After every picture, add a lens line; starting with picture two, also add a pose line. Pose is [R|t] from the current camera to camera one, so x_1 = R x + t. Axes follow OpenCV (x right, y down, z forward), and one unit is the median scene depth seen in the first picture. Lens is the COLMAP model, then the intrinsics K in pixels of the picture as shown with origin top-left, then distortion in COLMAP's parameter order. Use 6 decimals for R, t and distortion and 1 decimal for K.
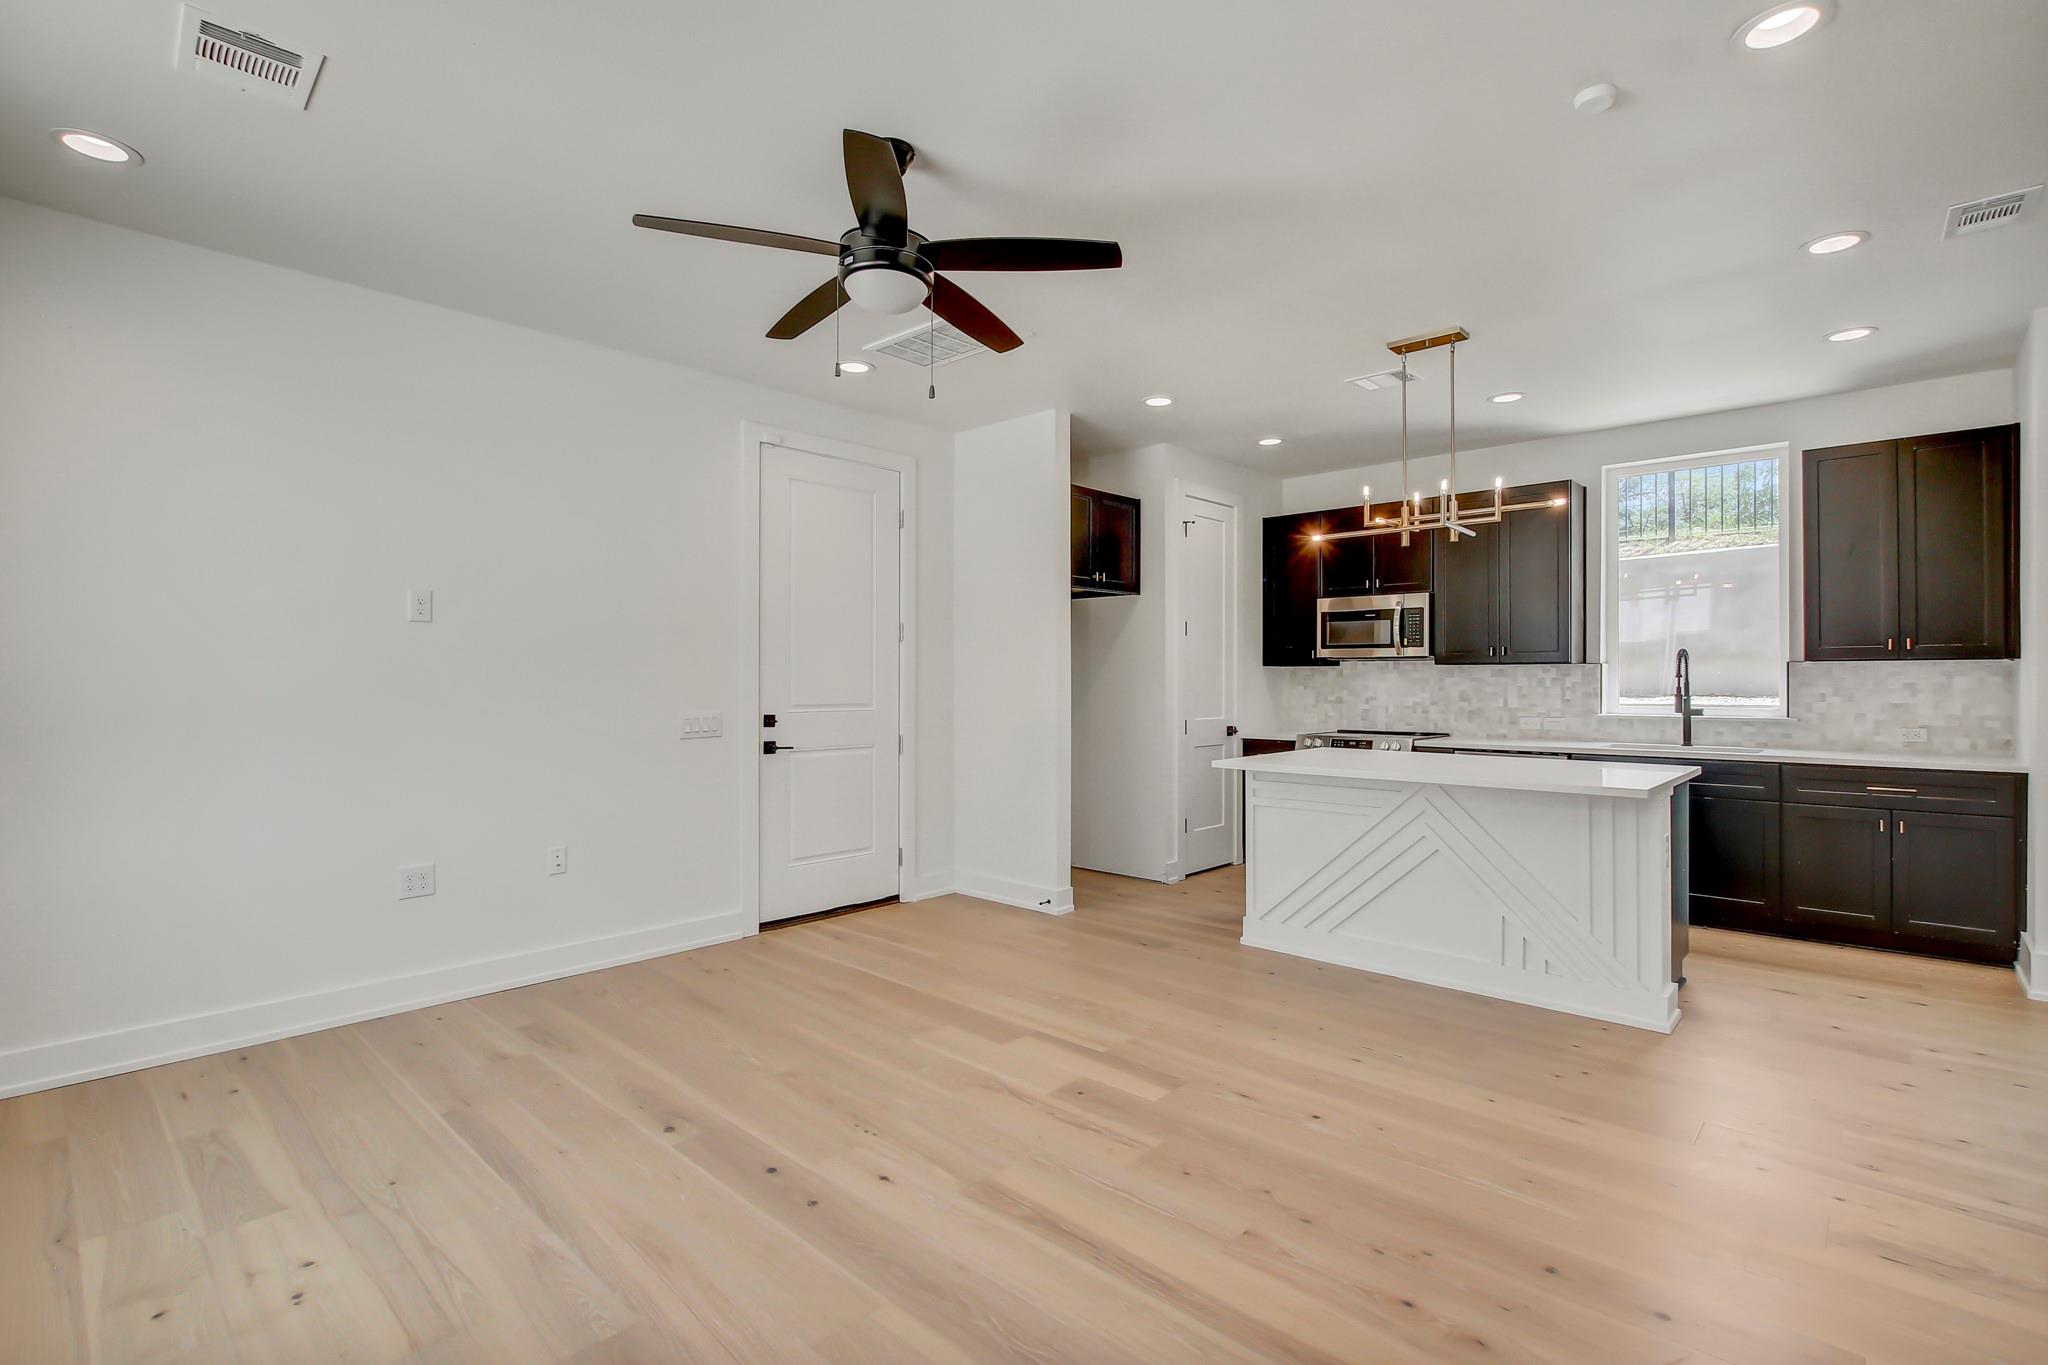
lens RADIAL K [[950.4, 0, 1026.6], [0, 950.4, 680.3], [0, 0, 1]] dist [-0.009724, 0.000132]
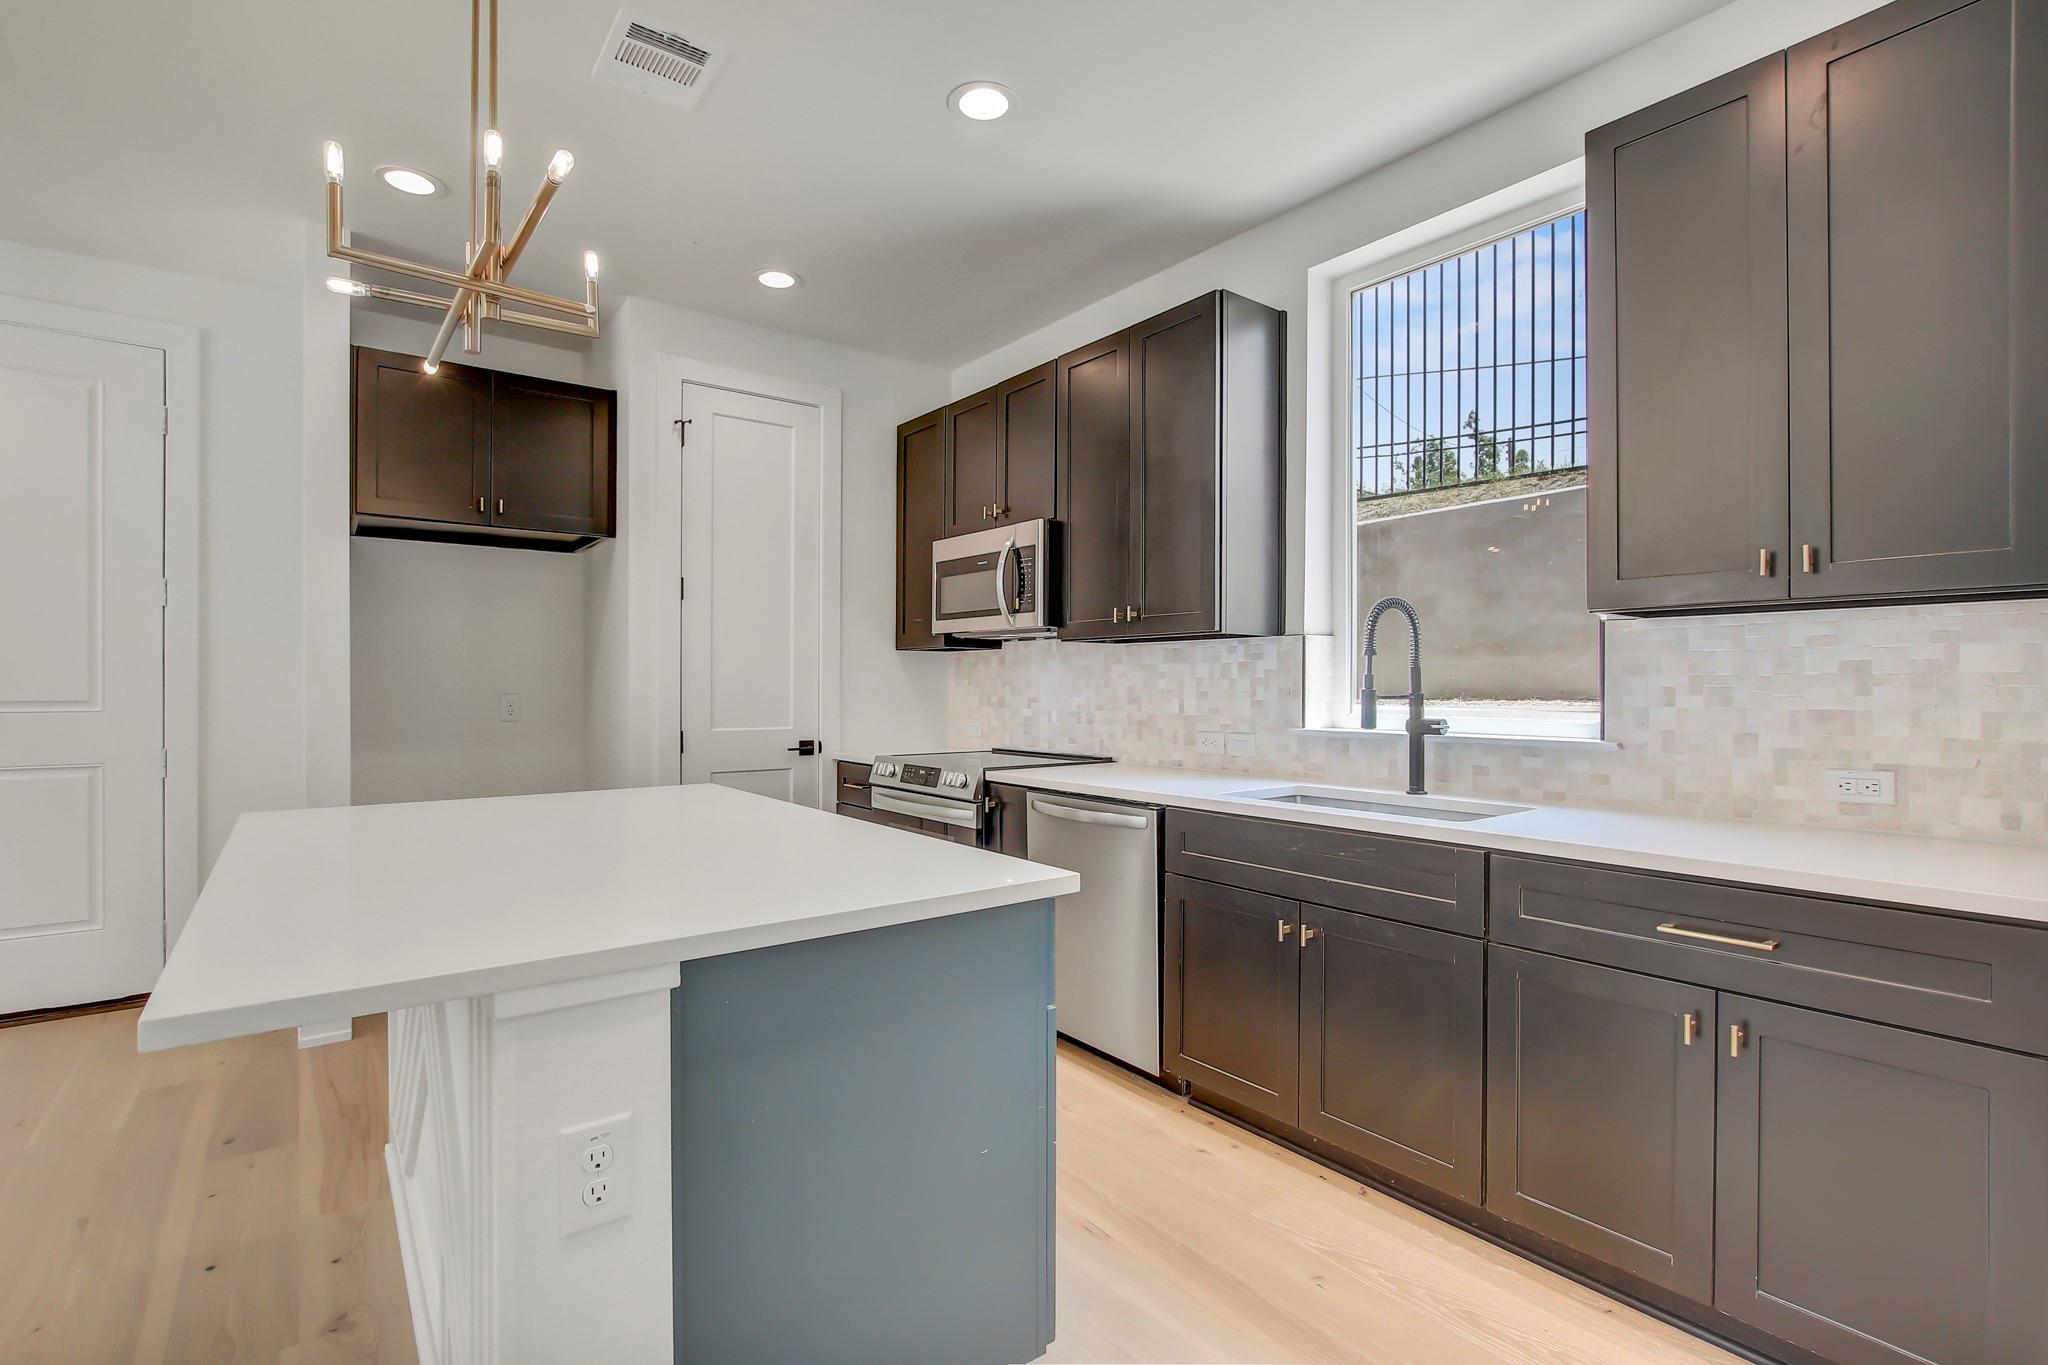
lens RADIAL K [[950.4, 0, 1017.0], [0, 950.4, 688.2], [0, 0, 1]] dist [-0.009724, 0.000132]
pose [[0.985126, 0.002090, -0.171822, 0.609350], [-0.001664, 0.999995, 0.002625, 0.013327], [0.171827, -0.002300, 0.985125, 0.497422]]
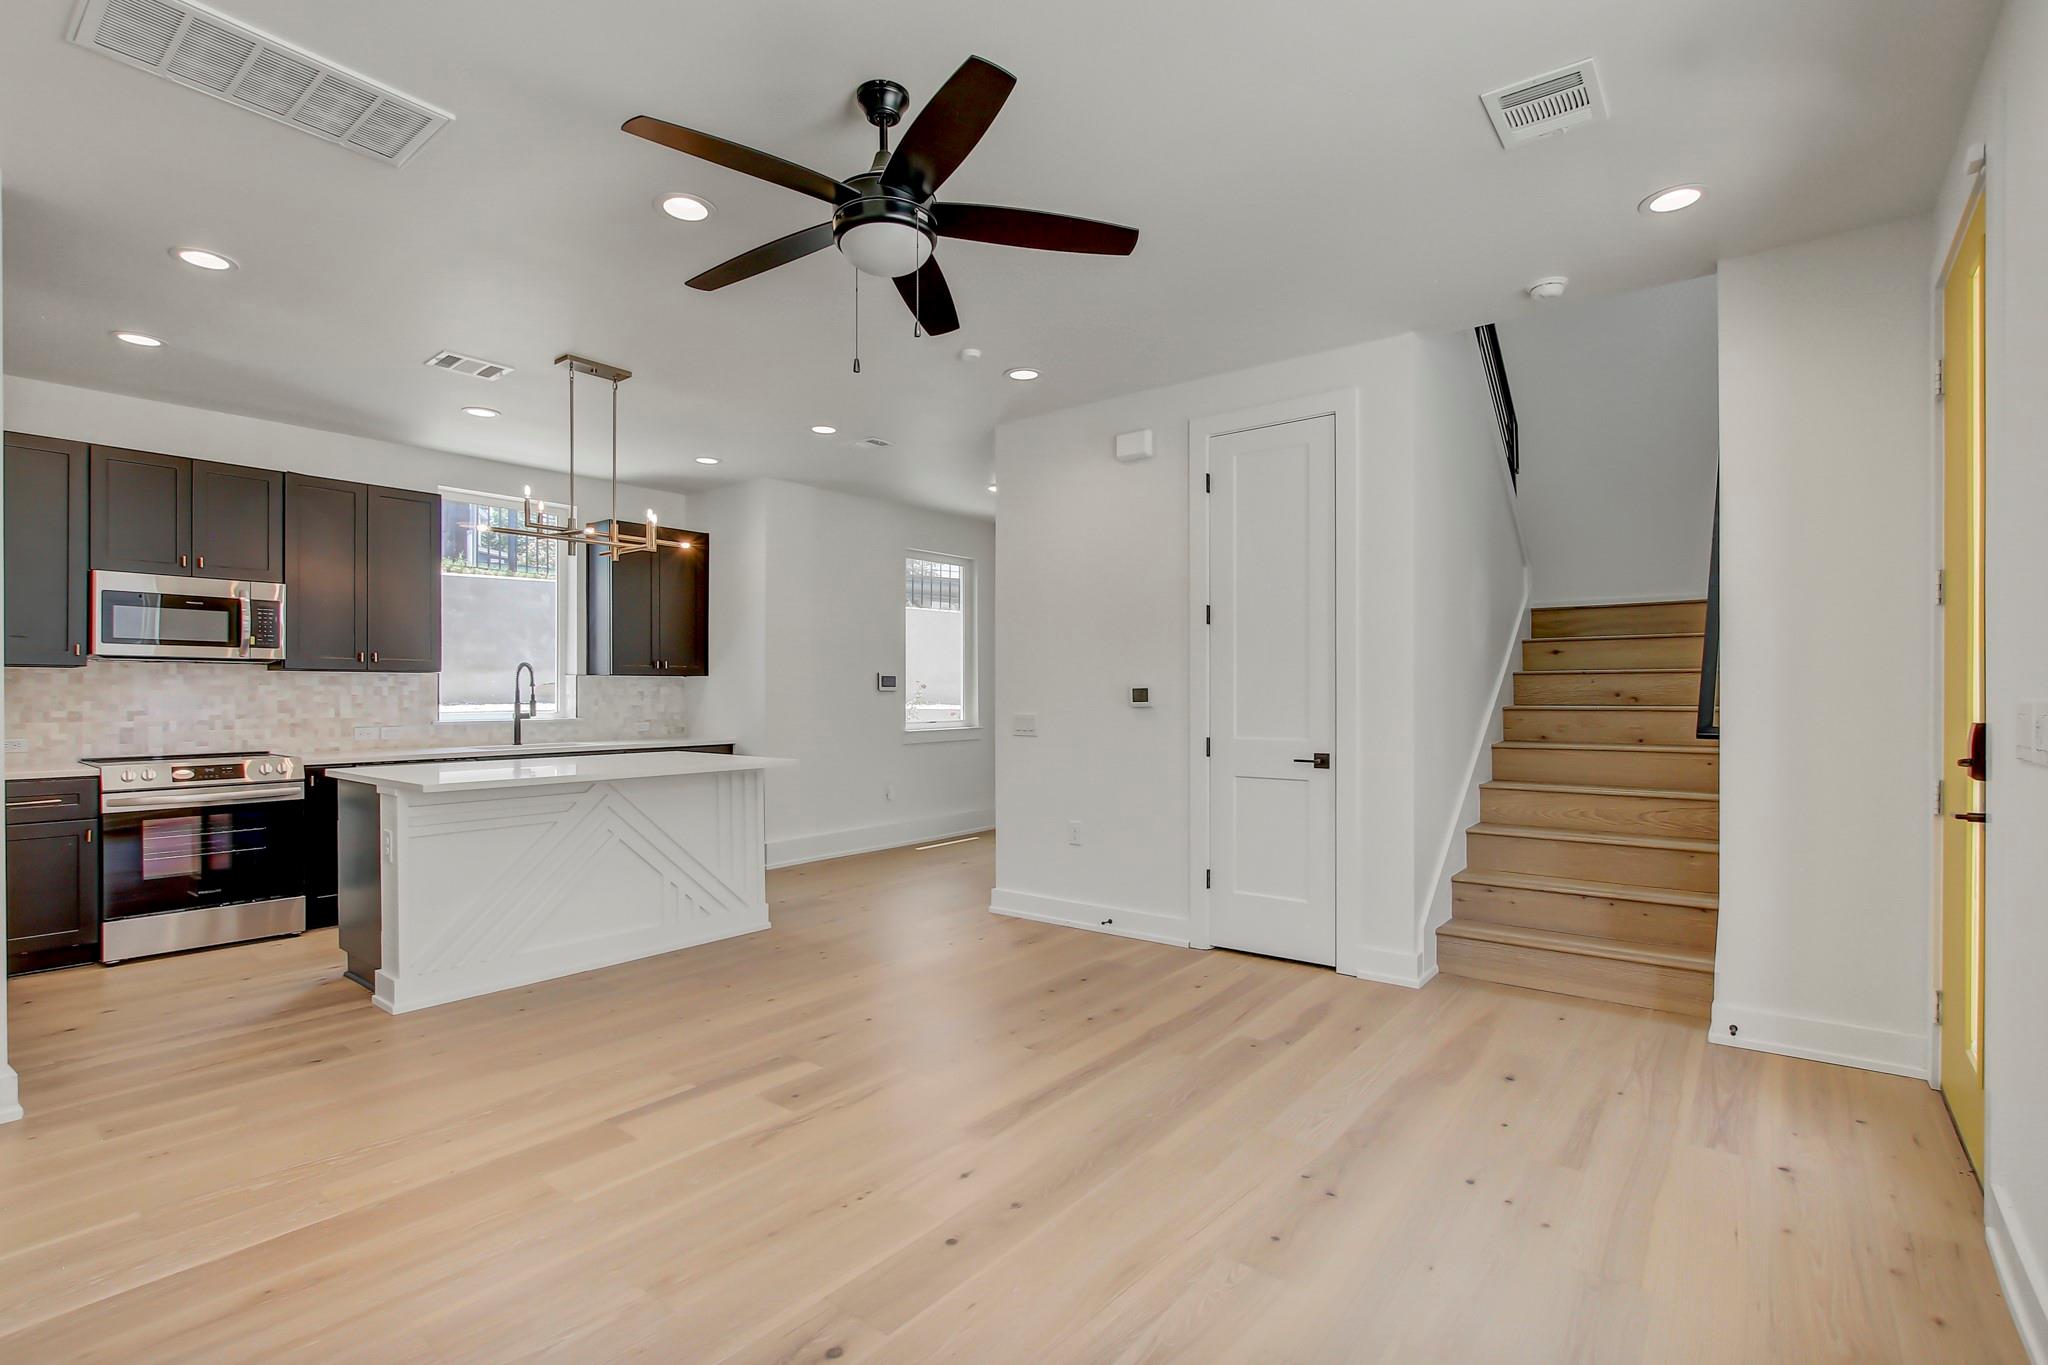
lens RADIAL K [[950.4, 0, 1025.2], [0, 950.4, 693.7], [0, 0, 1]] dist [-0.009724, 0.000132]
pose [[-0.078757, 0.001442, 0.996893, -0.555915], [0.003456, 0.999993, -0.001173, 0.010000], [-0.996888, 0.003352, -0.078761, 0.490223]]
